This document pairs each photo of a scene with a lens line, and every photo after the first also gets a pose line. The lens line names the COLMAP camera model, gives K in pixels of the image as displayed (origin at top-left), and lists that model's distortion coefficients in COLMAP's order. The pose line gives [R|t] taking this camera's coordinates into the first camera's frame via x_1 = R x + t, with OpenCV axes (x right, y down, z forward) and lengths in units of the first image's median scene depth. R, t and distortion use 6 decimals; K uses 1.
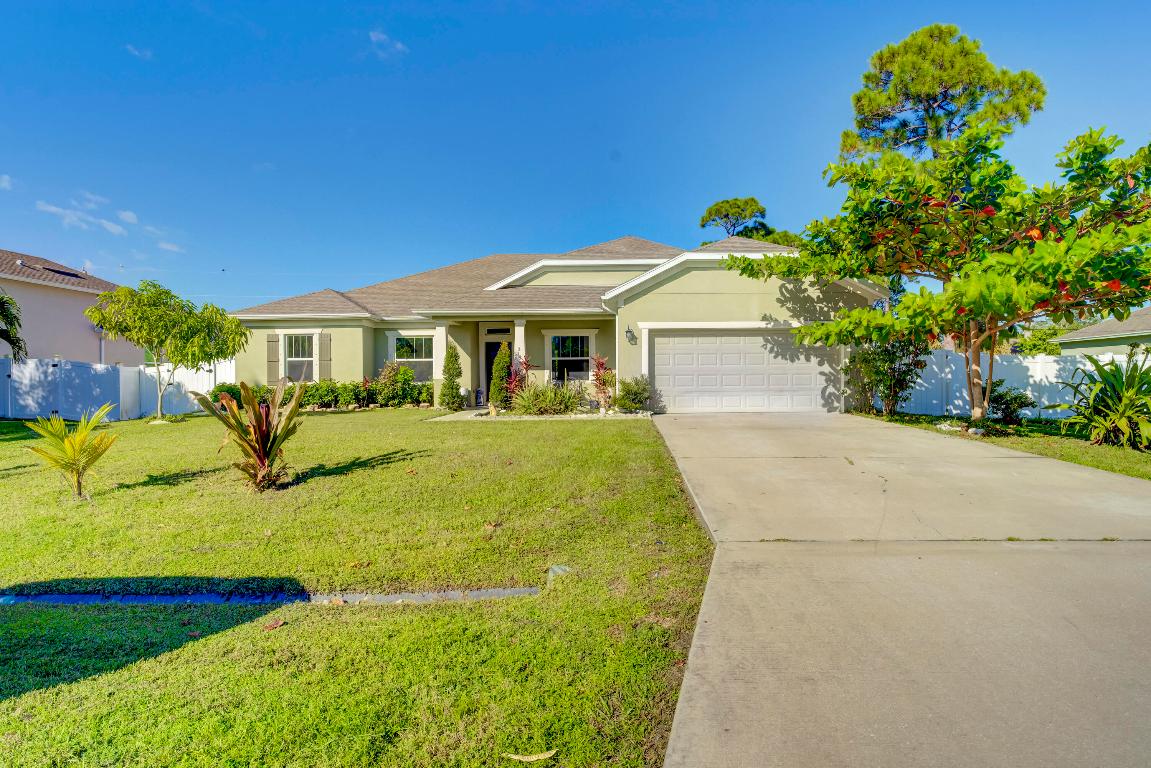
lens RADIAL K [[604.4, 0, 575.4], [0, 604.4, 383.6], [0, 0, 1]] dist [0.001693, 0.000092]
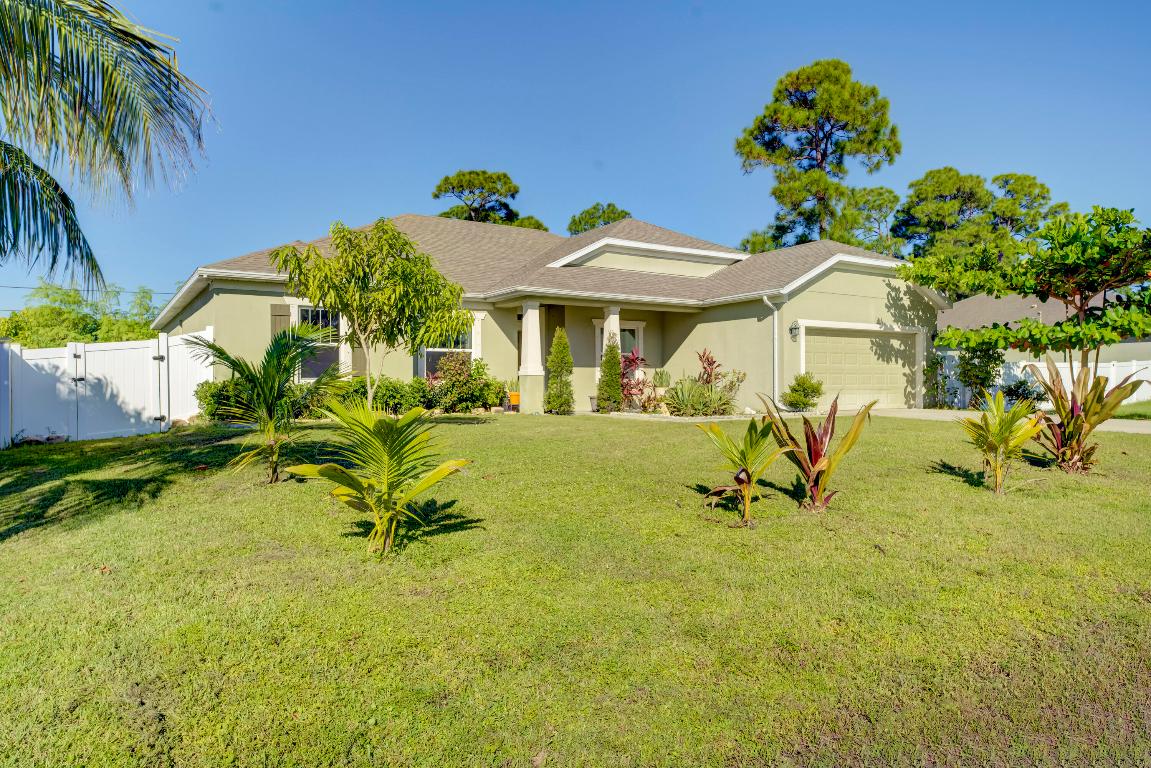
lens RADIAL K [[774.7, 0, 575.5], [0, 774.7, 386.2], [0, 0, 1]] dist [-0.001505, -0.000286]
pose [[0.828744, 0.005415, 0.559602, -0.884797], [0.000842, 0.999940, -0.010923, 0.020205], [-0.559627, 0.009524, 0.828690, 0.161636]]
